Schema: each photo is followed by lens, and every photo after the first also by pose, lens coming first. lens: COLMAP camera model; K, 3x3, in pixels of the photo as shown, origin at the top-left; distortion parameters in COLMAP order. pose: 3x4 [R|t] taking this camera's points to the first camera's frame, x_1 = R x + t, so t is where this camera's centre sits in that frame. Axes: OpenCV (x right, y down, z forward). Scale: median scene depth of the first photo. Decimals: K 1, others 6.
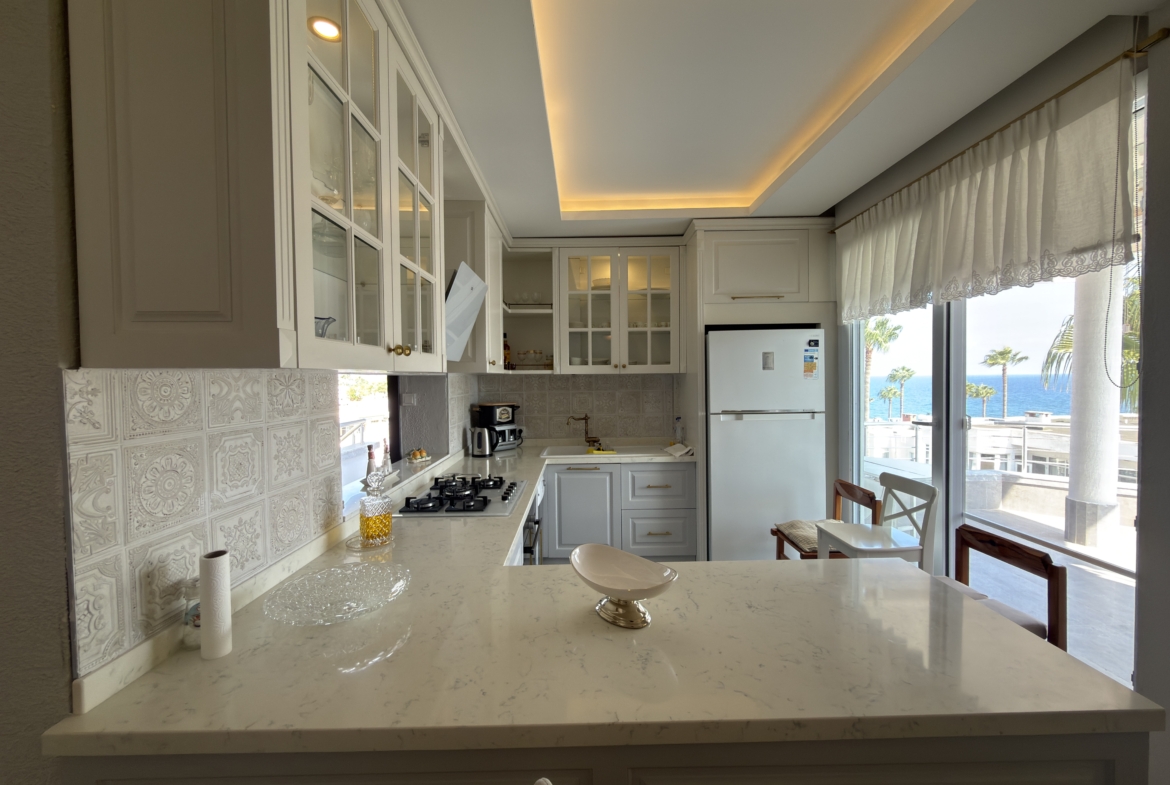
lens RADIAL K [[464.1, 0, 586.4], [0, 464.1, 391.3], [0, 0, 1]] dist [-0.000130, -0.000015]
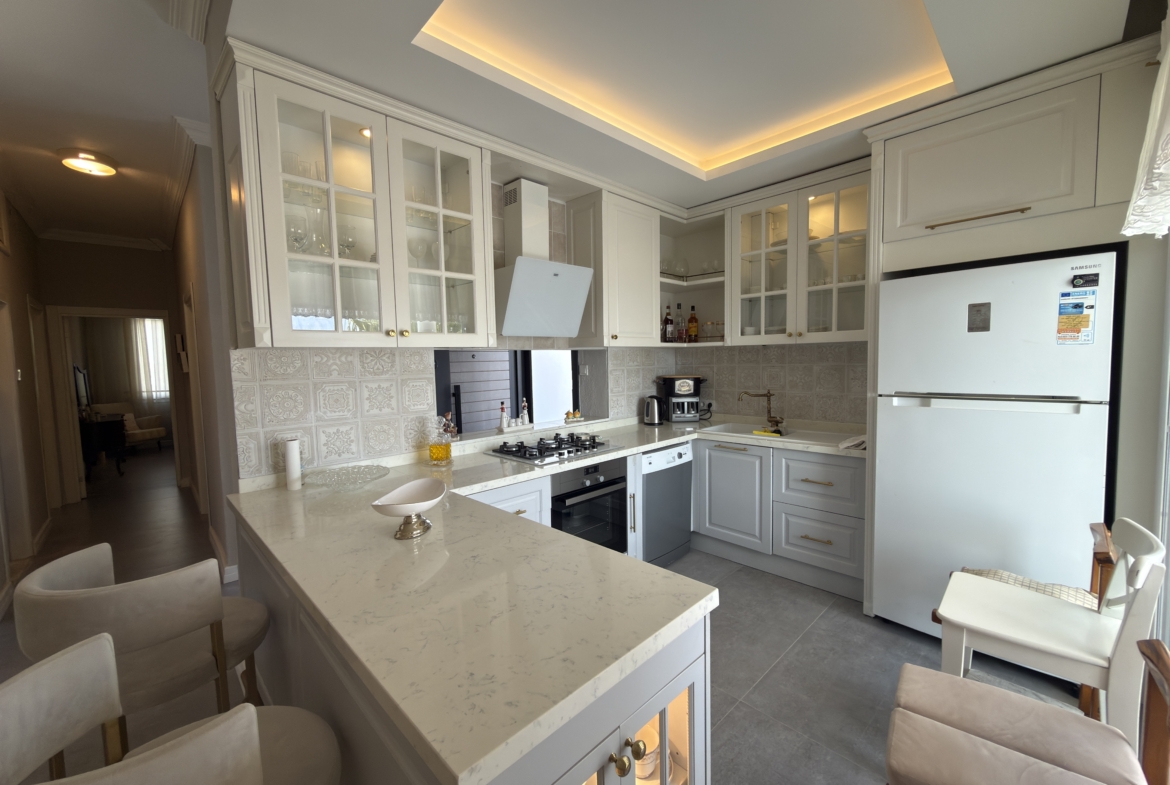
lens RADIAL K [[464.1, 0, 586.4], [0, 464.1, 391.3], [0, 0, 1]] dist [-0.000130, -0.000015]
pose [[0.696455, 0.045974, -0.716127, 0.470388], [-0.007721, 0.998368, 0.056584, 0.004338], [0.717559, -0.033879, 0.695673, 0.160869]]
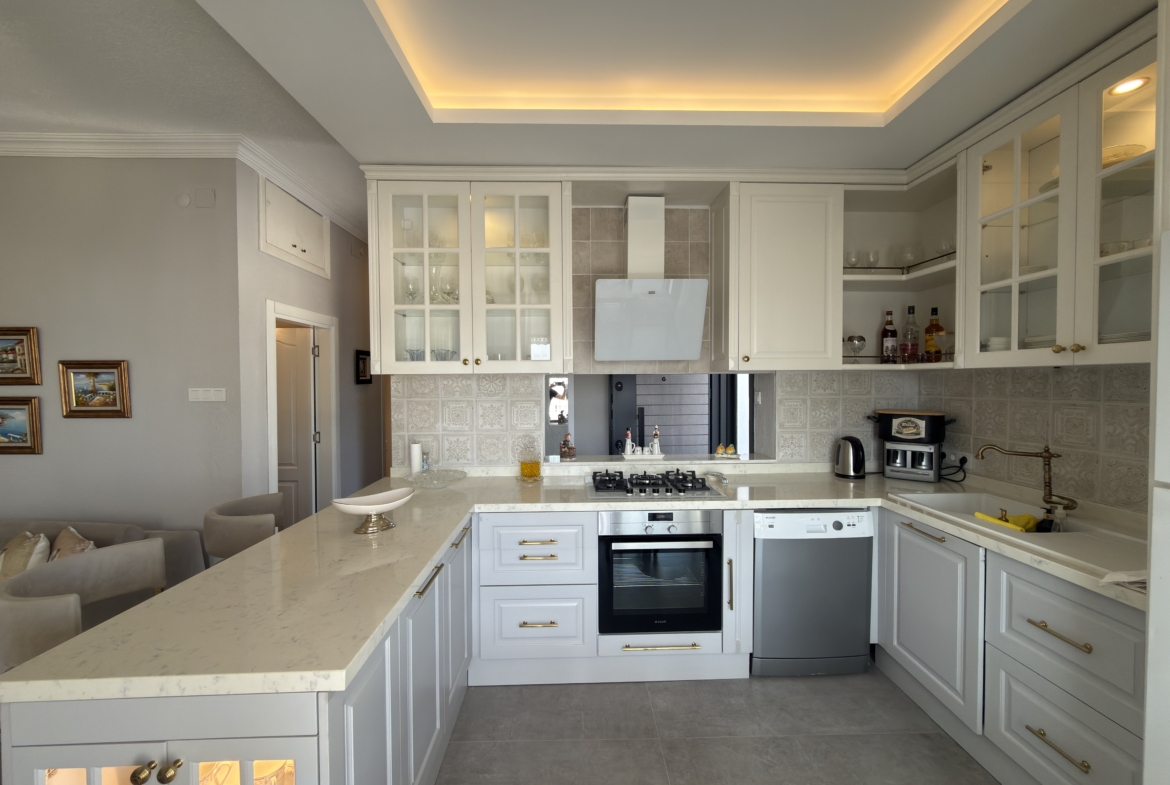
lens RADIAL K [[464.1, 0, 586.4], [0, 464.1, 391.3], [0, 0, 1]] dist [-0.000130, -0.000015]
pose [[0.024980, 0.030706, -0.999216, 0.582461], [-0.023701, 0.999265, 0.030115, -0.016700], [0.999407, 0.022930, 0.025689, 0.587752]]
